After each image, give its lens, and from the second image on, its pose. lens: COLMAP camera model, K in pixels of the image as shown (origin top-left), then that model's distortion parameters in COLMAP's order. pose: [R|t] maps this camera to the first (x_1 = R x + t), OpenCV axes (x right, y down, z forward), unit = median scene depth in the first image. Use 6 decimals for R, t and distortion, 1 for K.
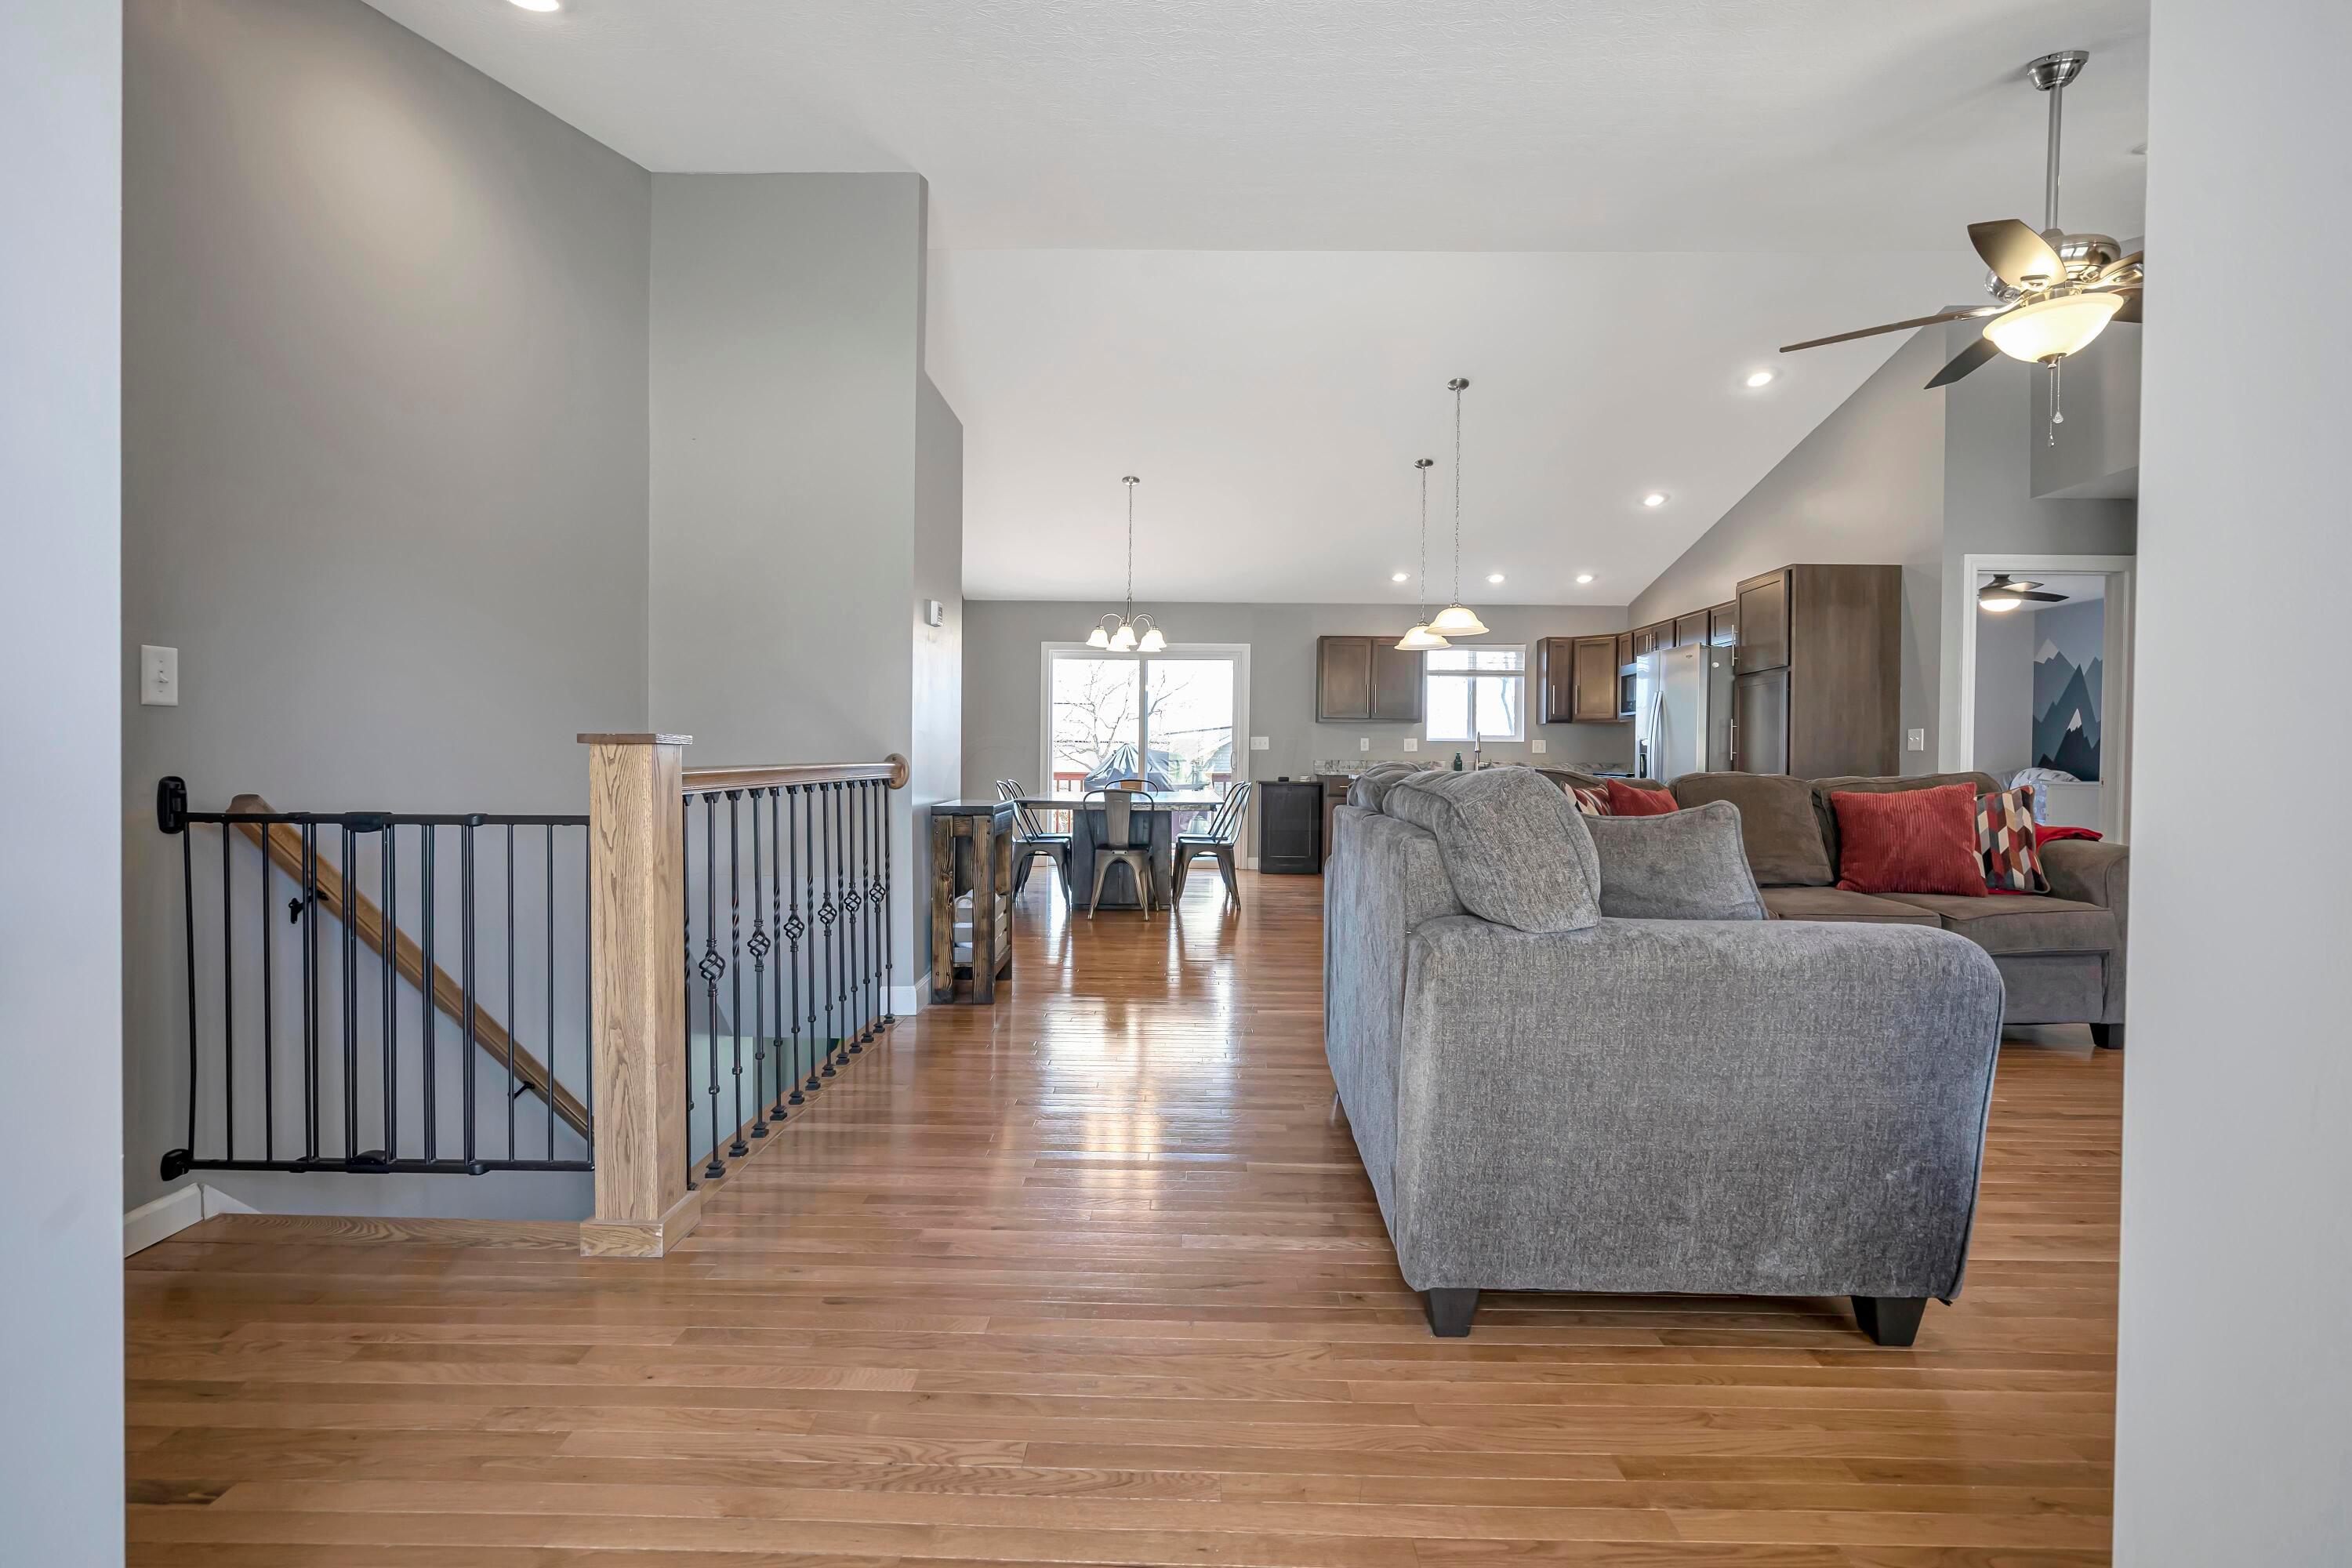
lens RADIAL K [[1092.5, 0, 1180.1], [0, 1092.5, 762.9], [0, 0, 1]] dist [-0.001262, 0.000058]
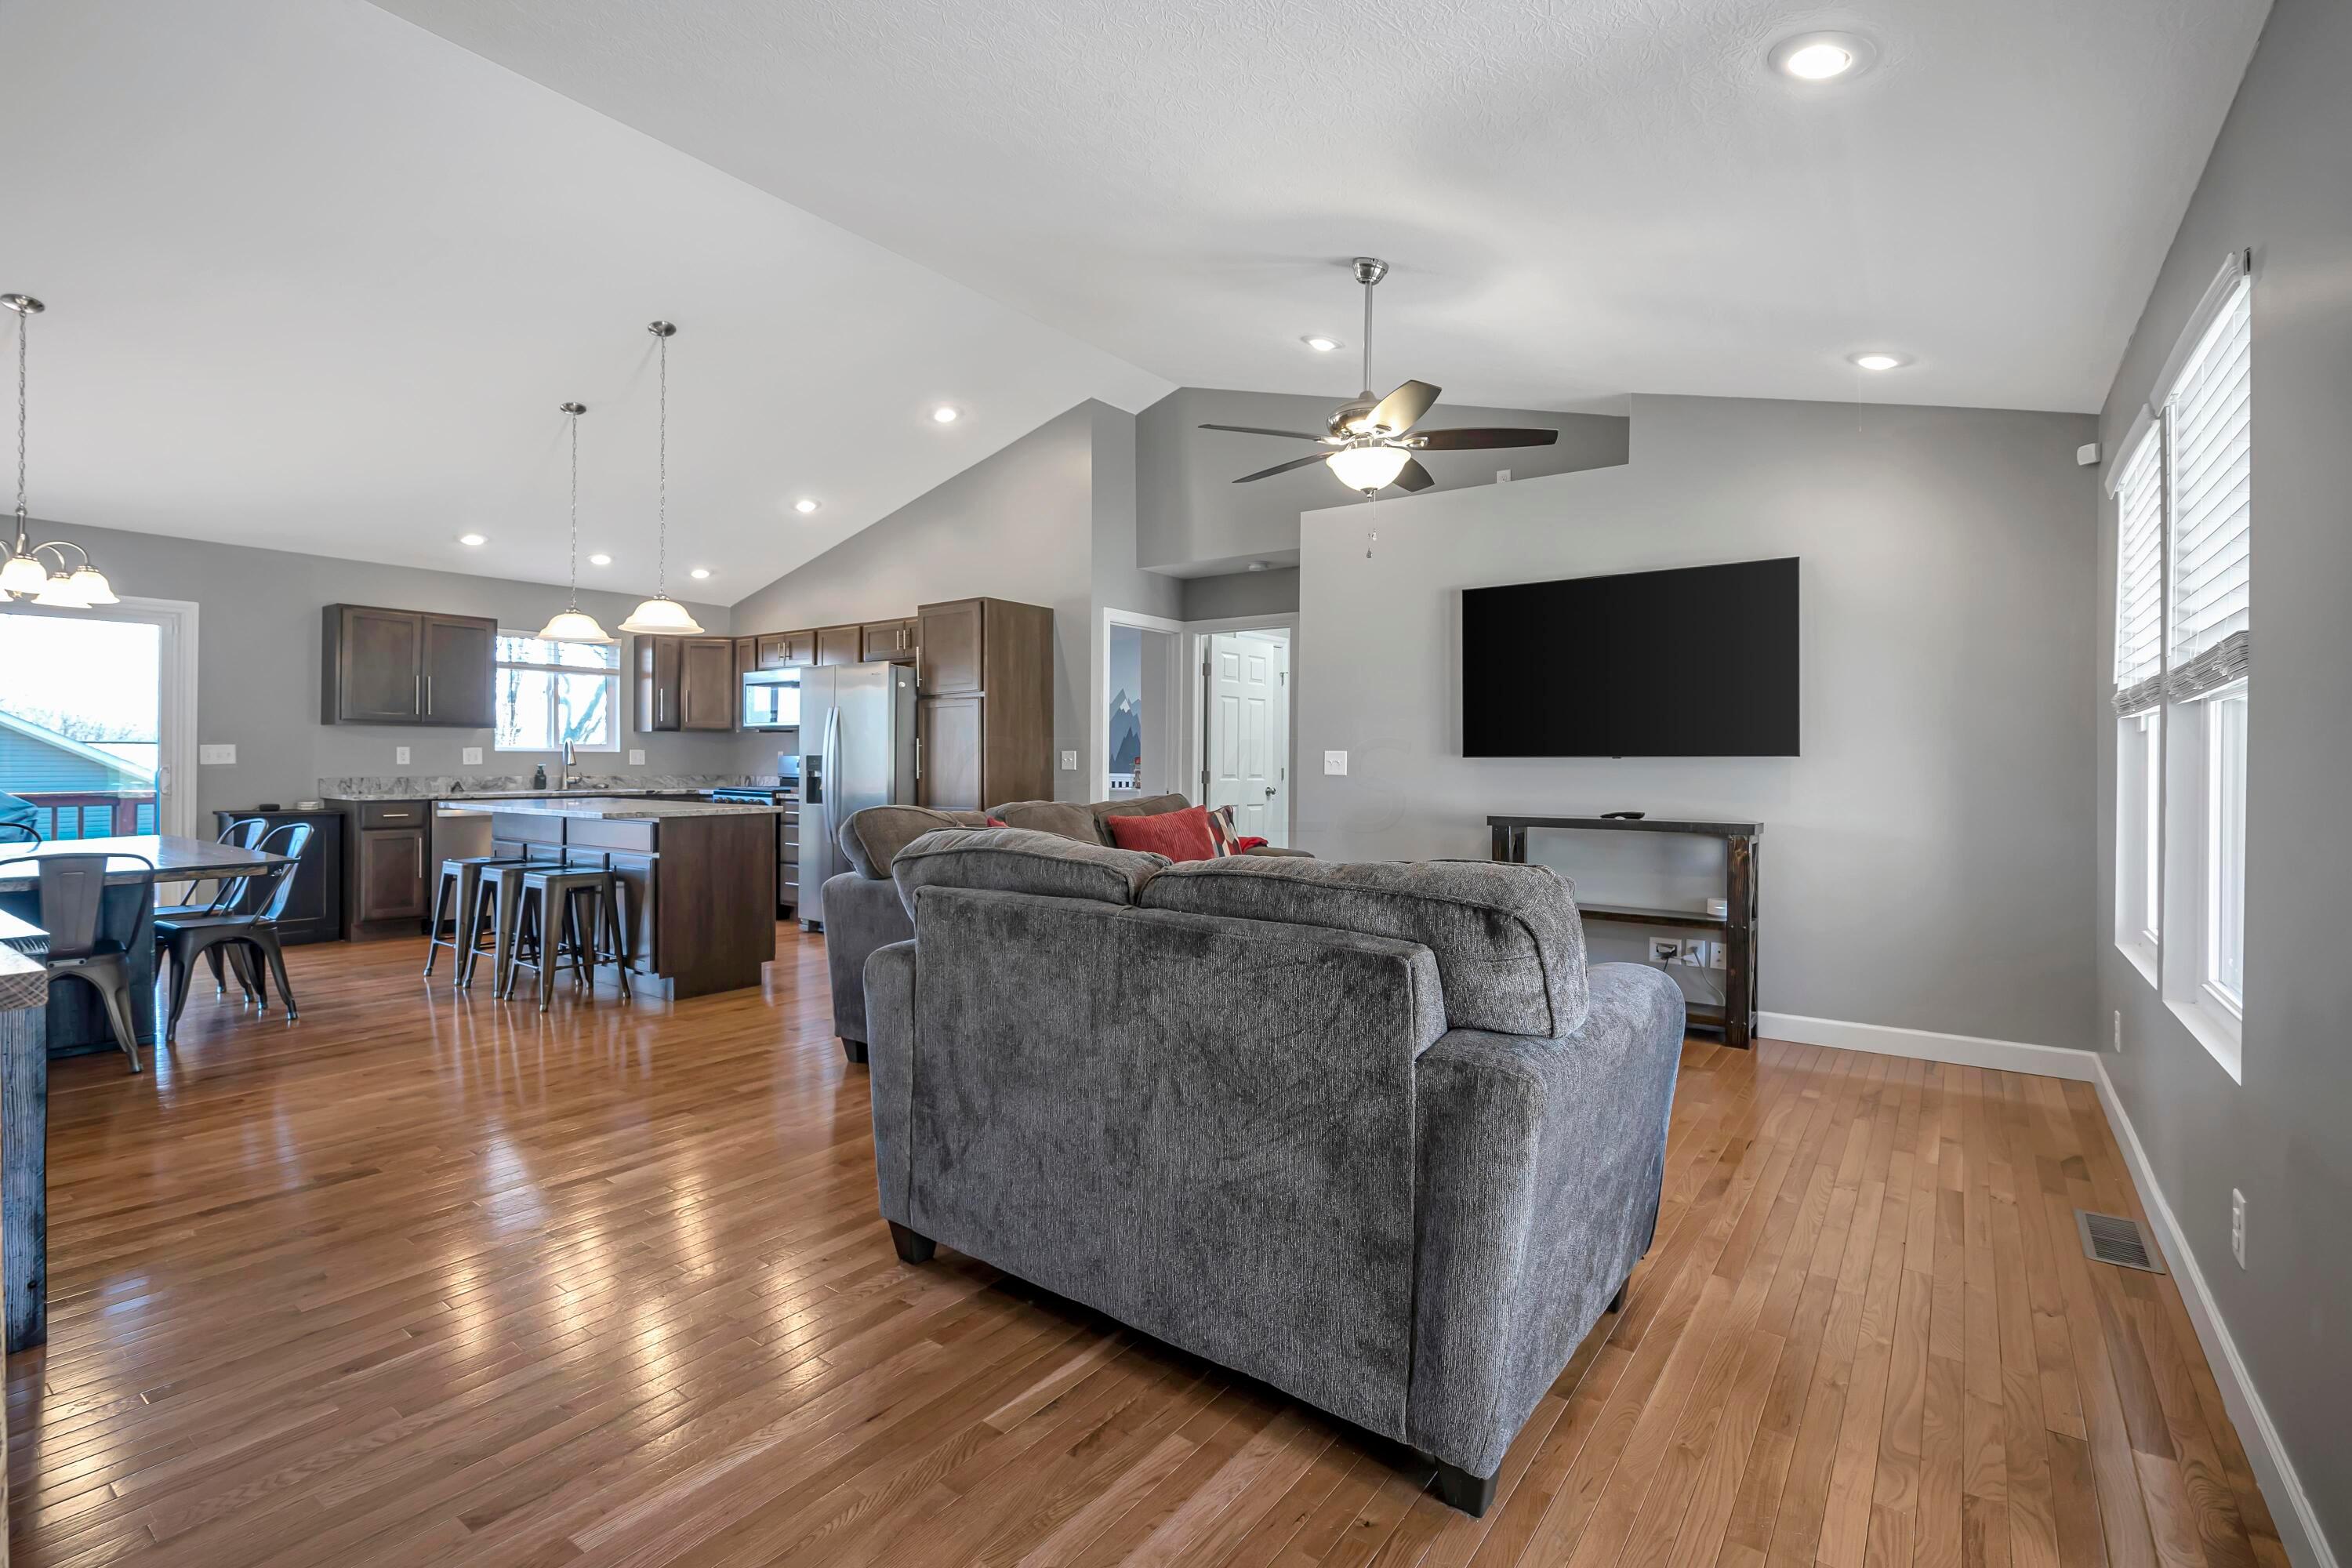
lens RADIAL K [[1092.5, 0, 1180.1], [0, 1092.5, 762.9], [0, 0, 1]] dist [-0.001262, 0.000058]
pose [[0.573225, -0.010868, 0.819326, -0.146627], [0.002925, 0.999933, 0.011218, -0.020441], [-0.819393, -0.004034, 0.573219, 0.152805]]
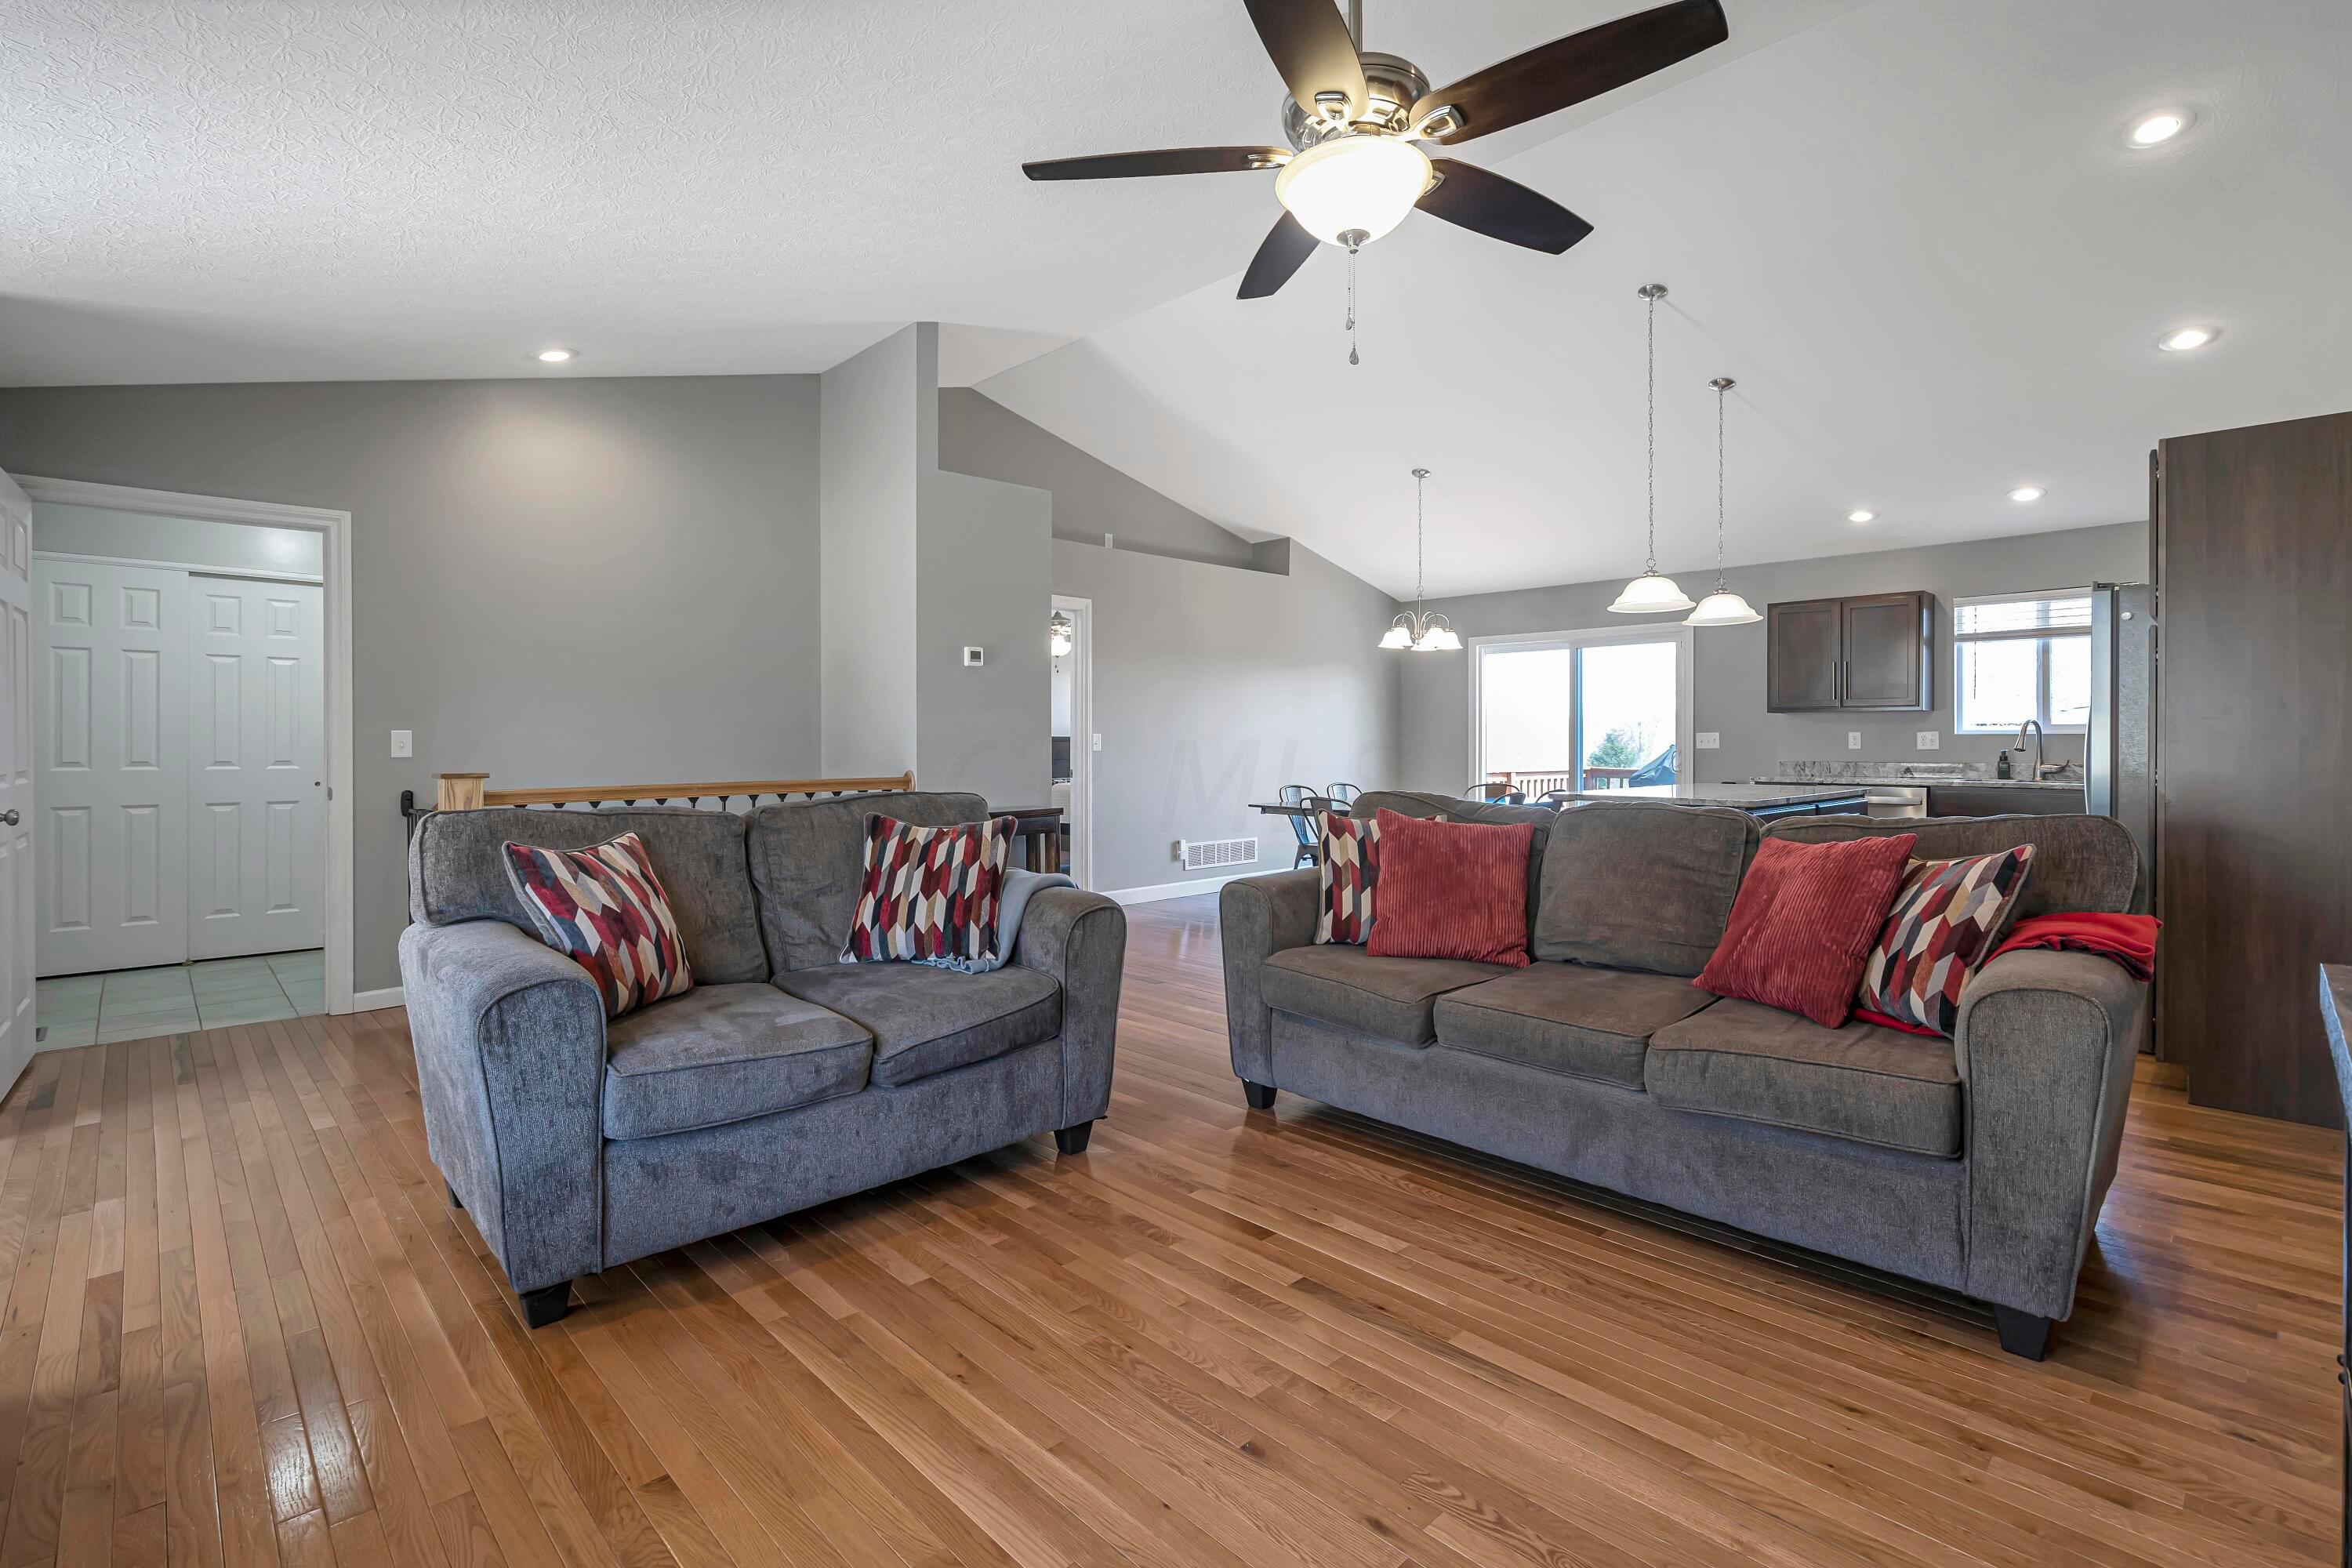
lens RADIAL K [[1095.1, 0, 1166.0], [0, 1095.1, 736.5], [0, 0, 1]] dist [-0.000977, -0.000310]
pose [[0.690542, -0.015827, -0.723119, 0.414879], [0.007583, 0.999864, -0.014643, -0.013325], [0.723252, 0.004628, 0.690568, 0.149291]]
